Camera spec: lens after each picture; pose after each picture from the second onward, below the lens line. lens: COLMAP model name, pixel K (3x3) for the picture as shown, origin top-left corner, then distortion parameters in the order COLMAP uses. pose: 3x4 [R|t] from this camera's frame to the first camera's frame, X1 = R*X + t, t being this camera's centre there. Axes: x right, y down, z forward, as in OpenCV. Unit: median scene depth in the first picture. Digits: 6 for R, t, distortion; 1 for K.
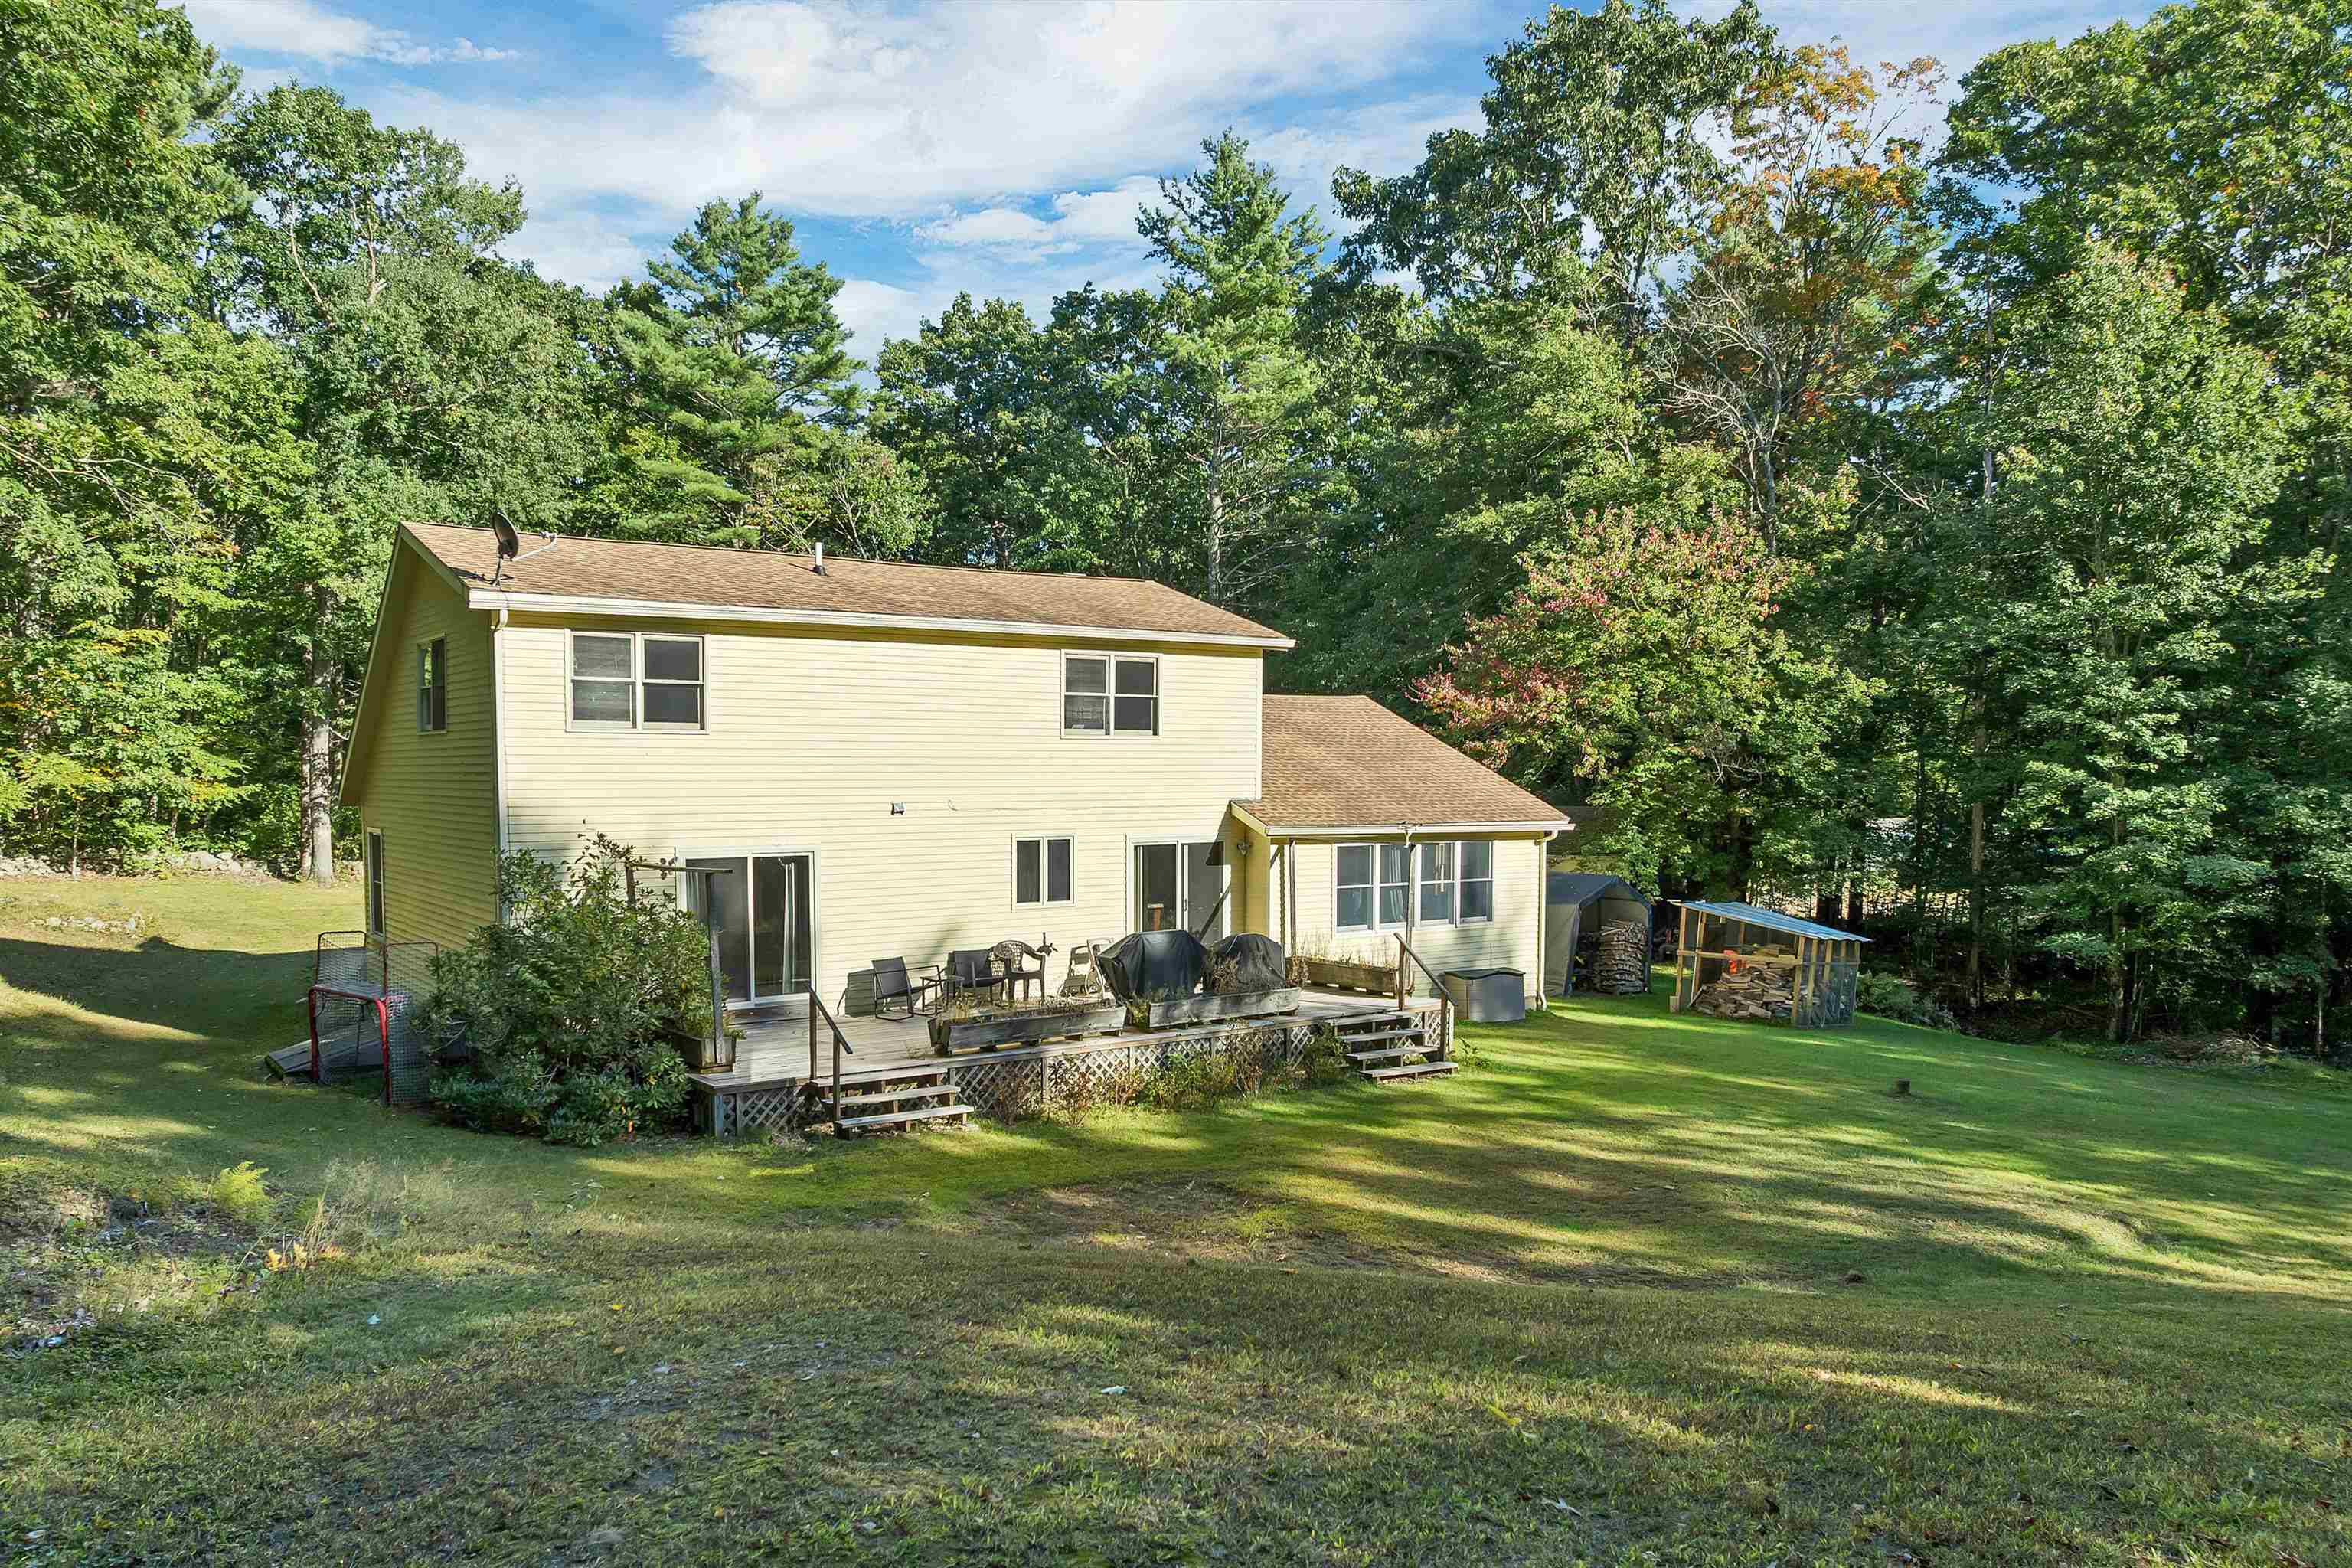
lens RADIAL K [[1668.6, 0, 1181.4], [0, 1668.6, 914.0], [0, 0, 1]] dist [-0.028097, -0.001318]
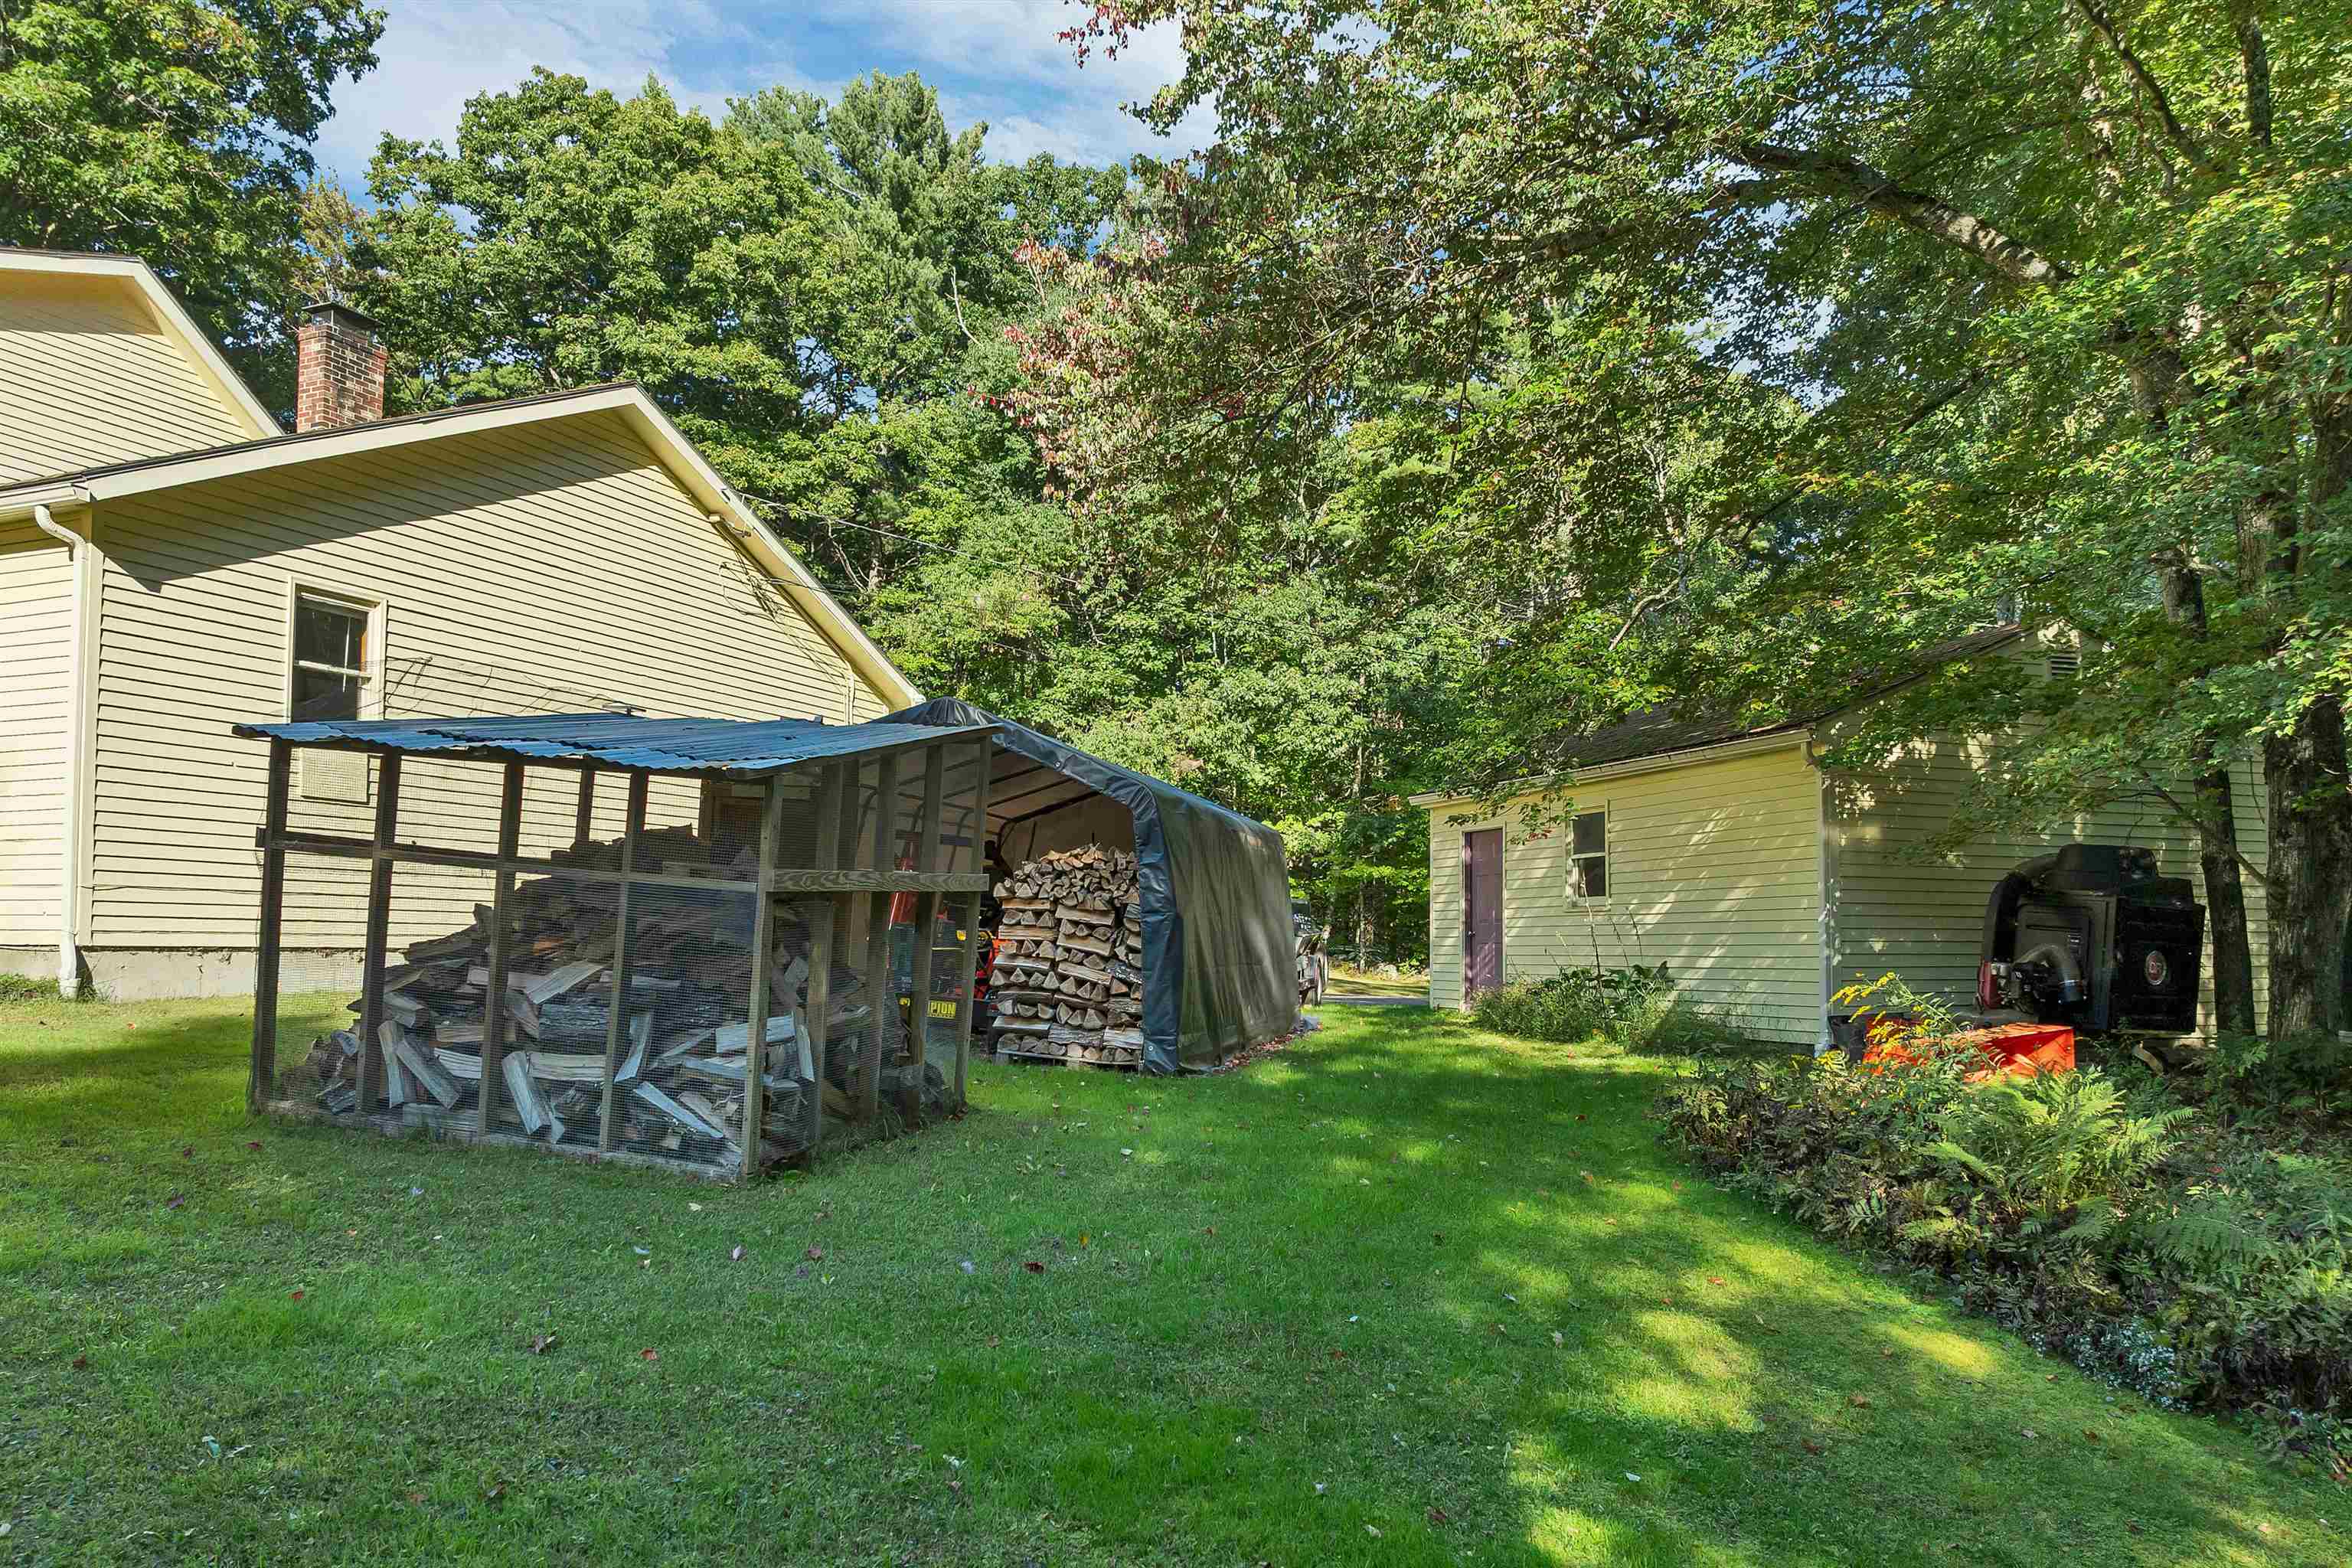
lens RADIAL K [[1712.2, 0, 1180.7], [0, 1712.2, 877.2], [0, 0, 1]] dist [-0.036723, -0.000216]
pose [[0.524042, -0.039141, -0.850793, 0.824521], [-0.082815, 0.991868, -0.096641, 0.060271], [0.847657, 0.121102, 0.516539, 1.234950]]
